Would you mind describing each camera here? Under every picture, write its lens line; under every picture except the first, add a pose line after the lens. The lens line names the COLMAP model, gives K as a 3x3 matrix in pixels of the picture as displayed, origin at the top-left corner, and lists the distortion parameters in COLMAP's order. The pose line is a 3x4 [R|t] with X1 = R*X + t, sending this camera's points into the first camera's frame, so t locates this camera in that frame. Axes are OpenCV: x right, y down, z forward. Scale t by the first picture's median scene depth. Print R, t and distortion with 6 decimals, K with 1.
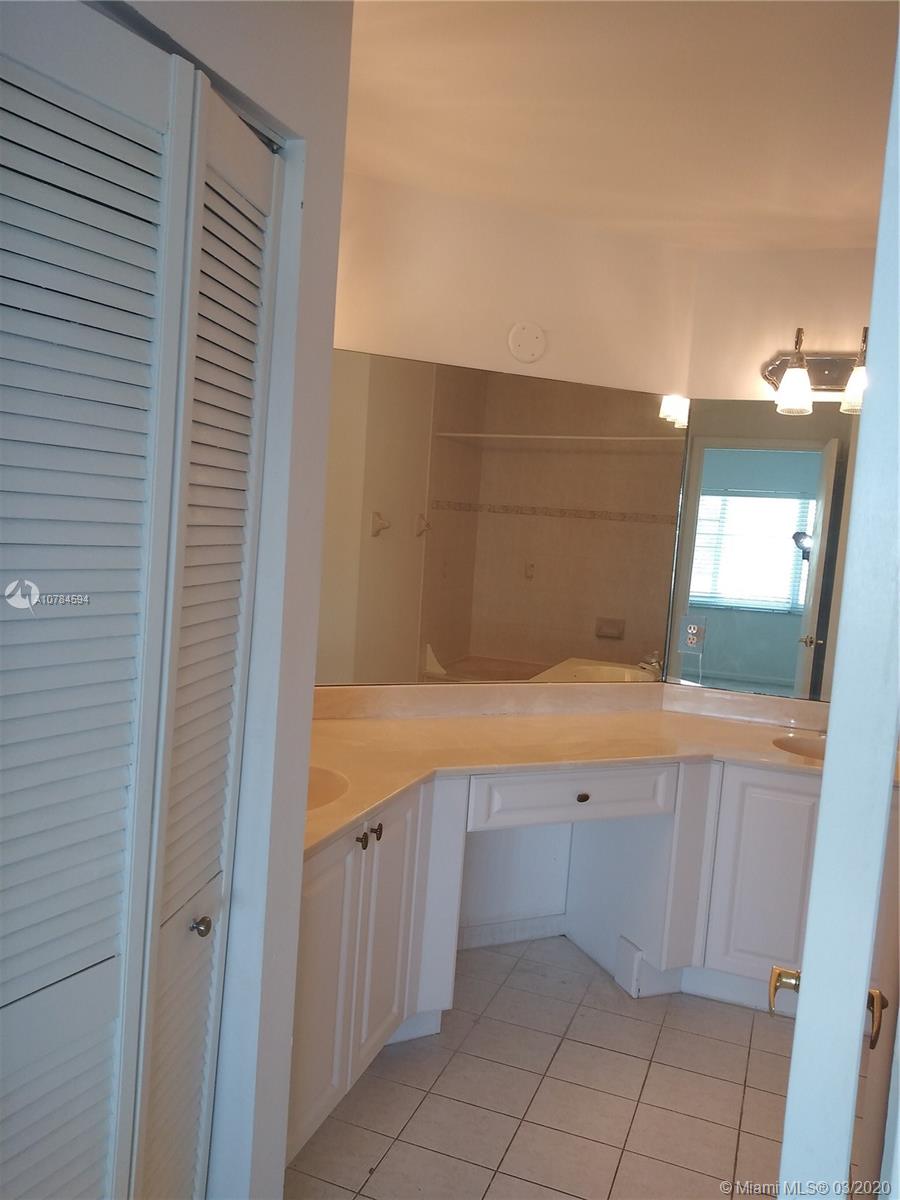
lens RADIAL K [[931.5, 0, 450.0], [0, 931.5, 600.0], [0, 0, 1]] dist [-0.000979, -0.000710]
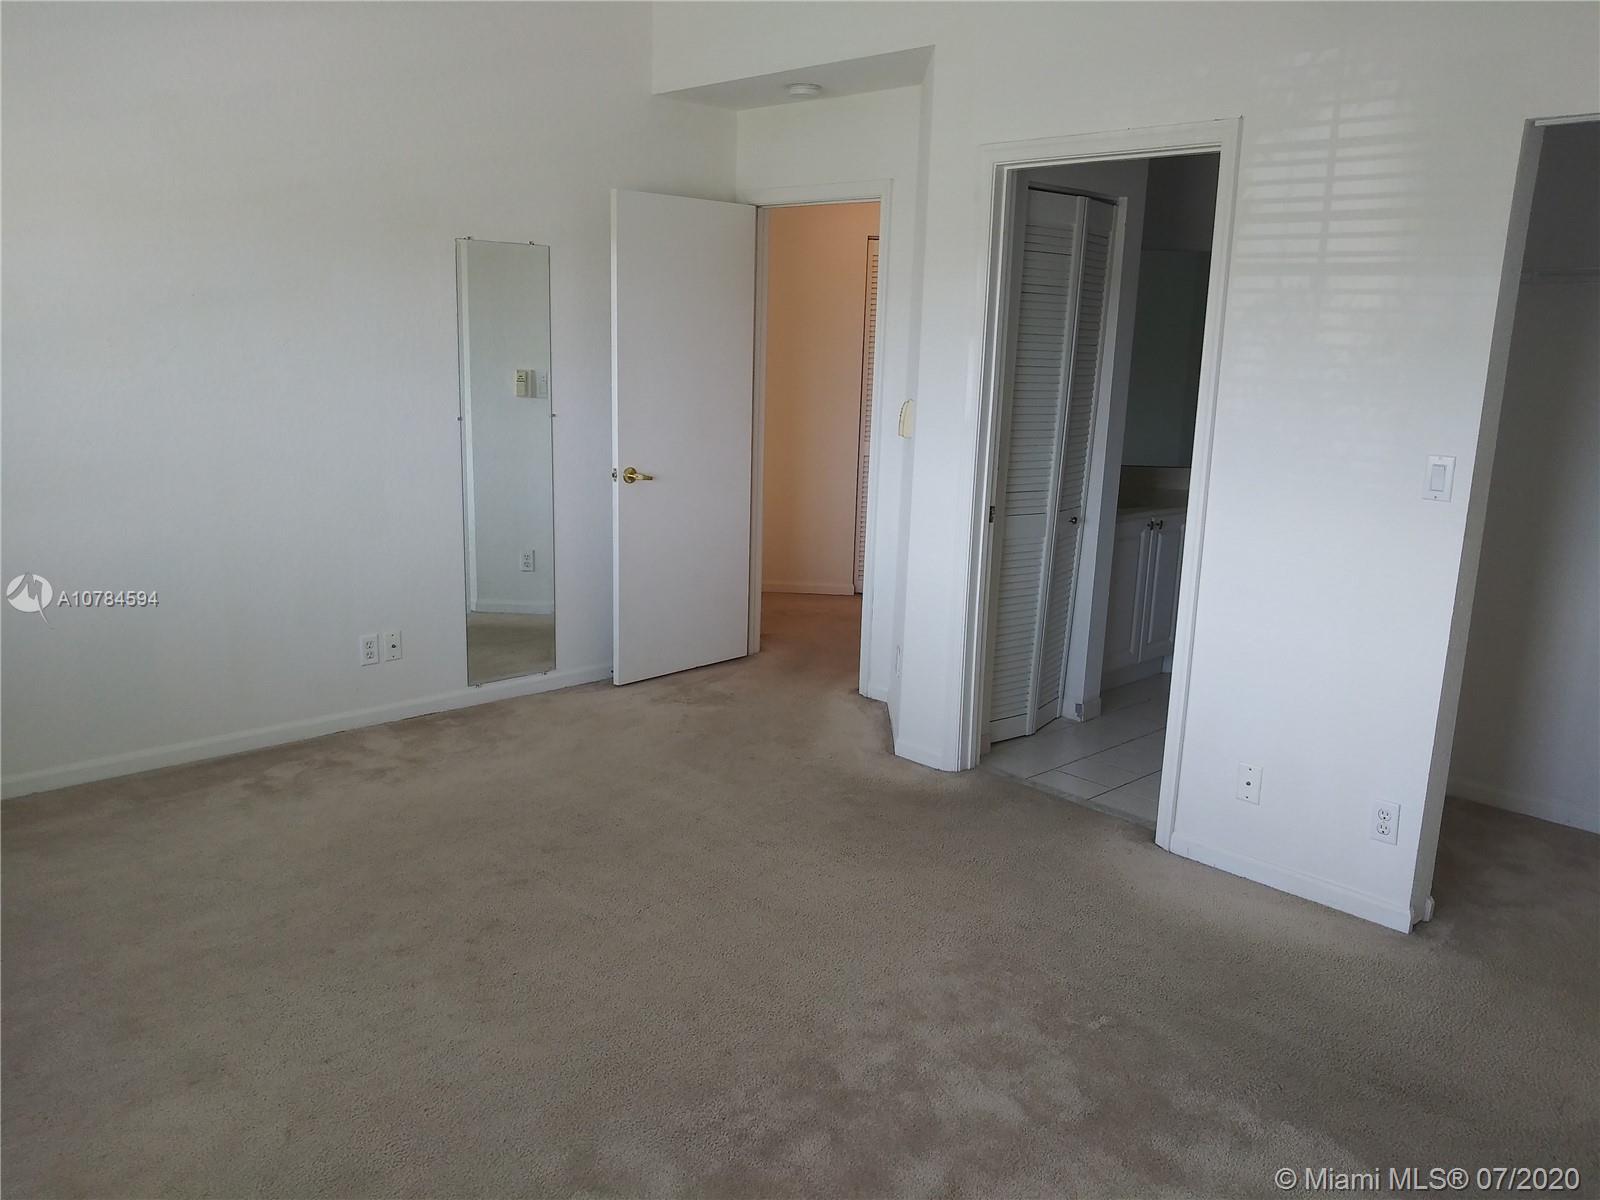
lens RADIAL K [[1241.9, 0, 800.0], [0, 1241.9, 600.0], [0, 0, 1]] dist [-0.000979, -0.000710]
pose [[0.909781, 0.046651, -0.412458, 0.479219], [0.000242, 0.993605, 0.112916, 0.196741], [0.415088, -0.102828, 0.903951, -2.491888]]
